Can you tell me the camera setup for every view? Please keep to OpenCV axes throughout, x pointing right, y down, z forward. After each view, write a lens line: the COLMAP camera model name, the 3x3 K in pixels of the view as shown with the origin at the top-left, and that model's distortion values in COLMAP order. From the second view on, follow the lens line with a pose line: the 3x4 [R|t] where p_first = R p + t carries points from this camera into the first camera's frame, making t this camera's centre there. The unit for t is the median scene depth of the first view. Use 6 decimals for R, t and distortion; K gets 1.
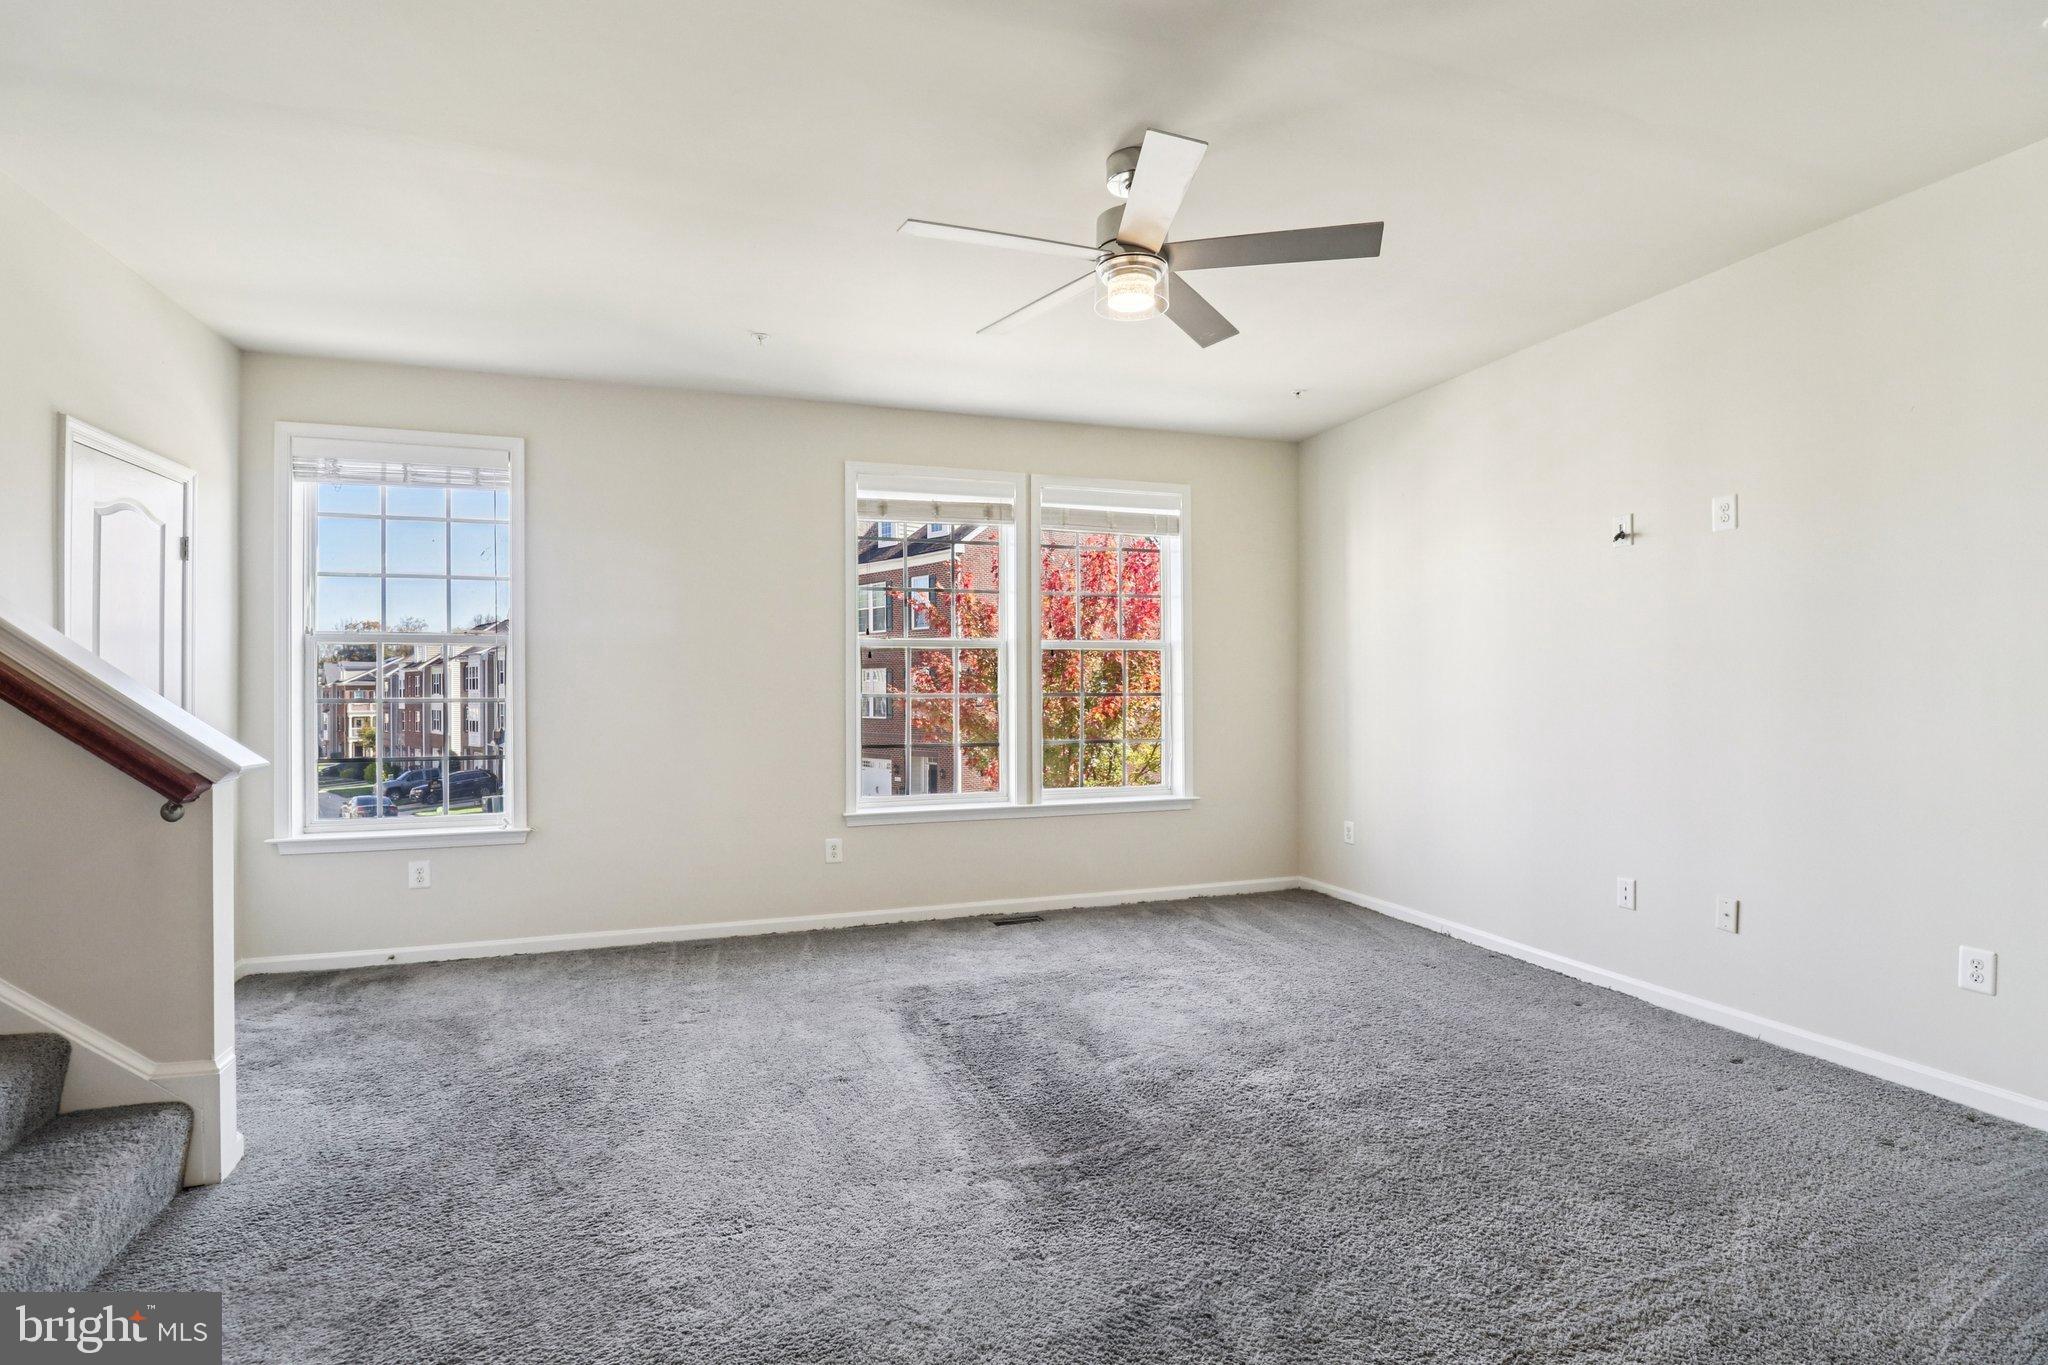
lens RADIAL K [[939.4, 0, 1022.7], [0, 939.4, 666.2], [0, 0, 1]] dist [-0.000454, -0.013046]
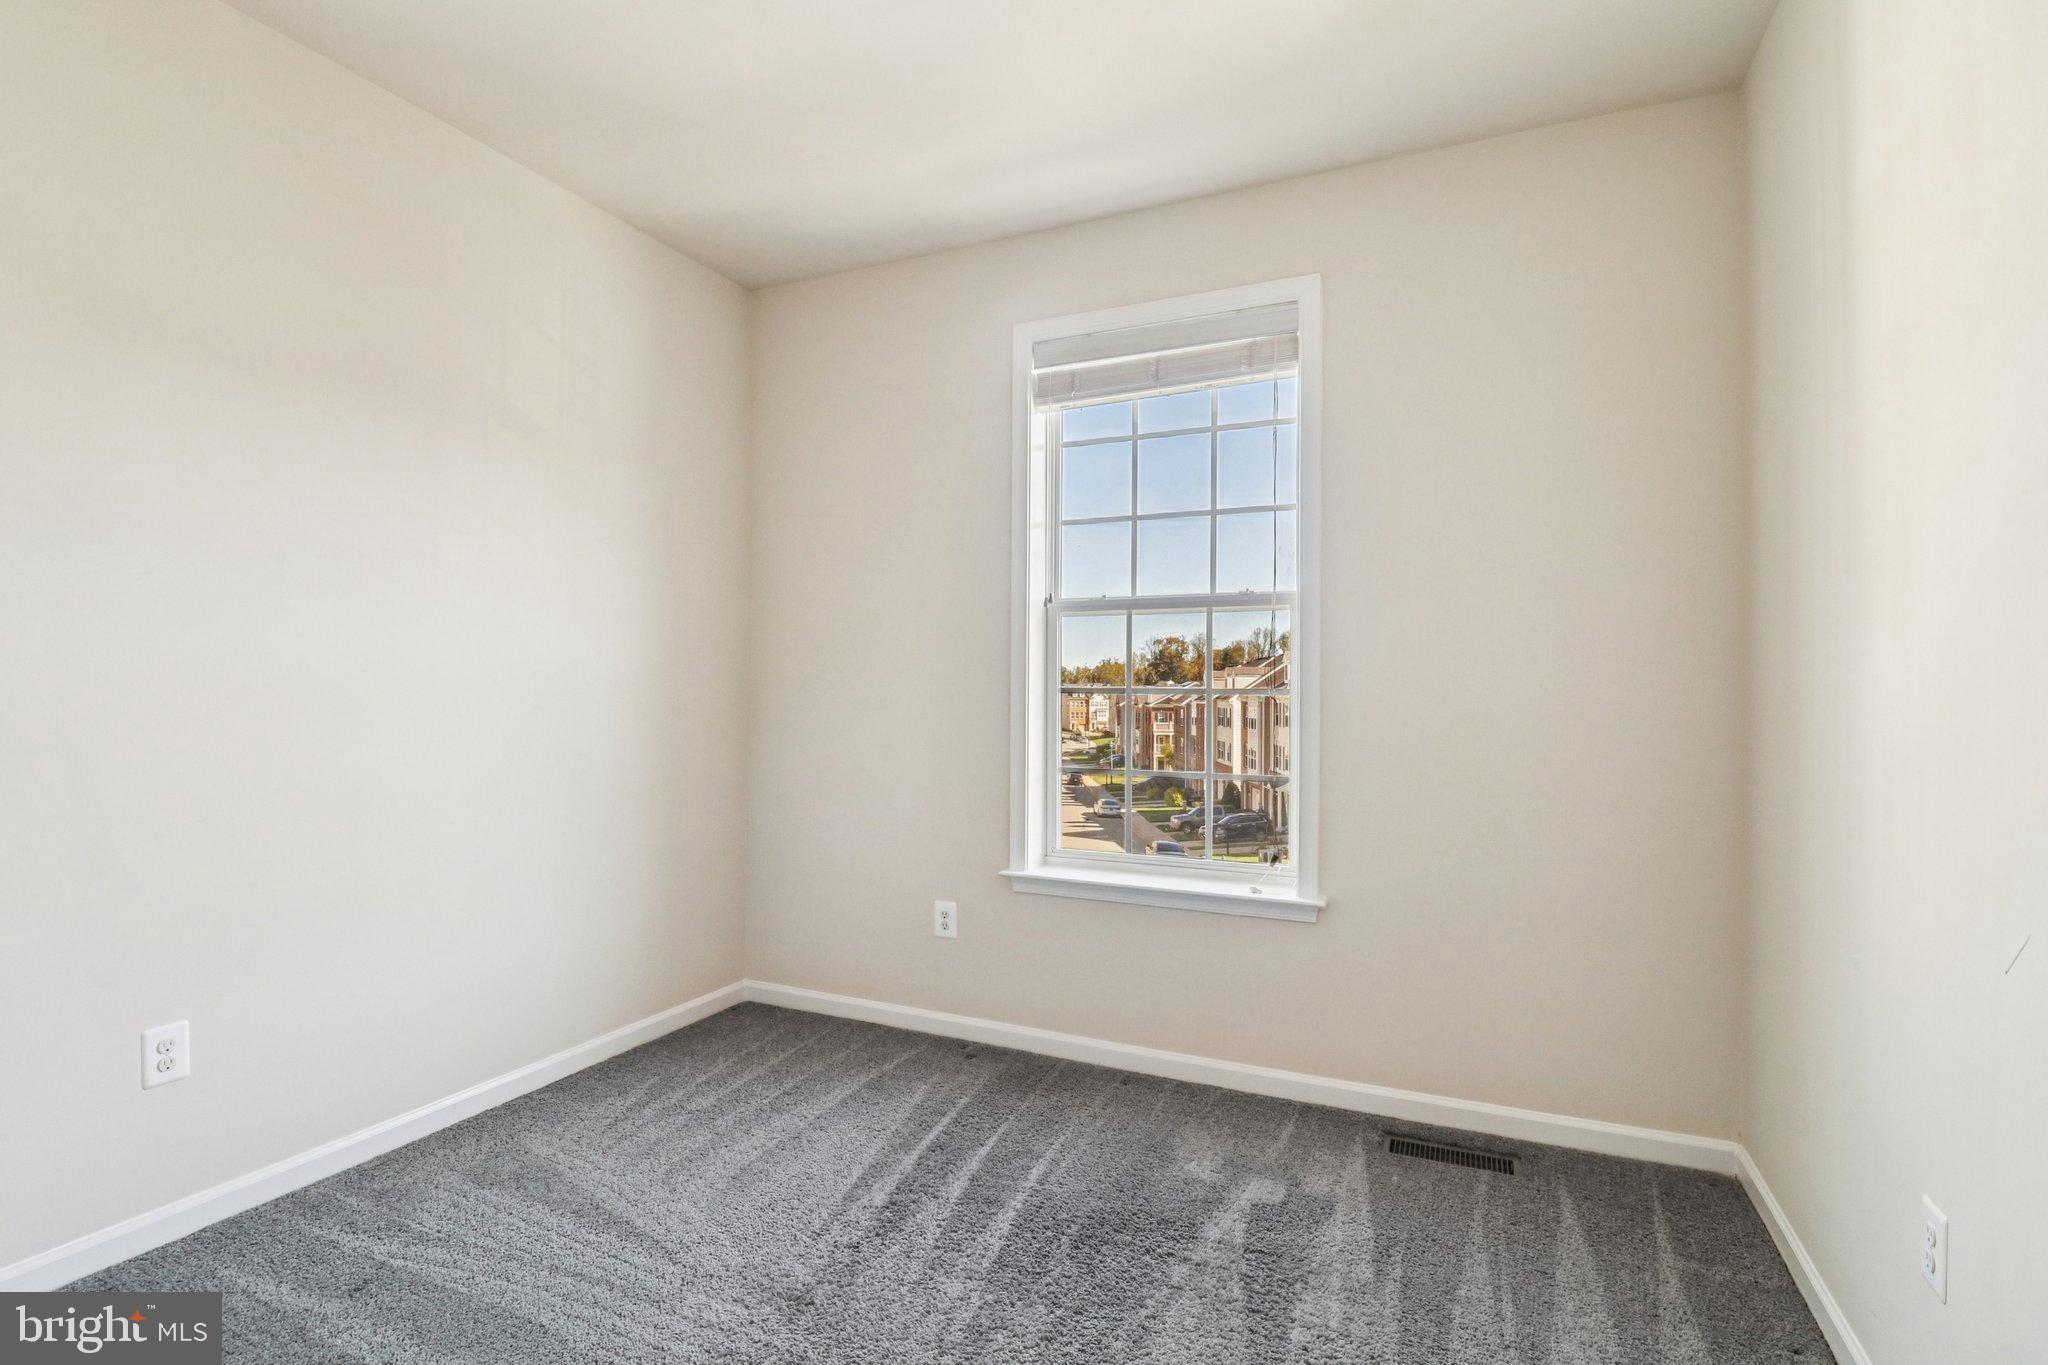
lens RADIAL K [[984.4, 0, 1024.0], [0, 984.4, 682.5], [0, 0, 1]] dist [-0.000194, -0.014658]
pose [[0.726315, 0.000255, -0.687362, -0.210654], [-0.008114, 0.999933, -0.008204, 0.033167], [0.687314, 0.011536, 0.726269, 0.369681]]
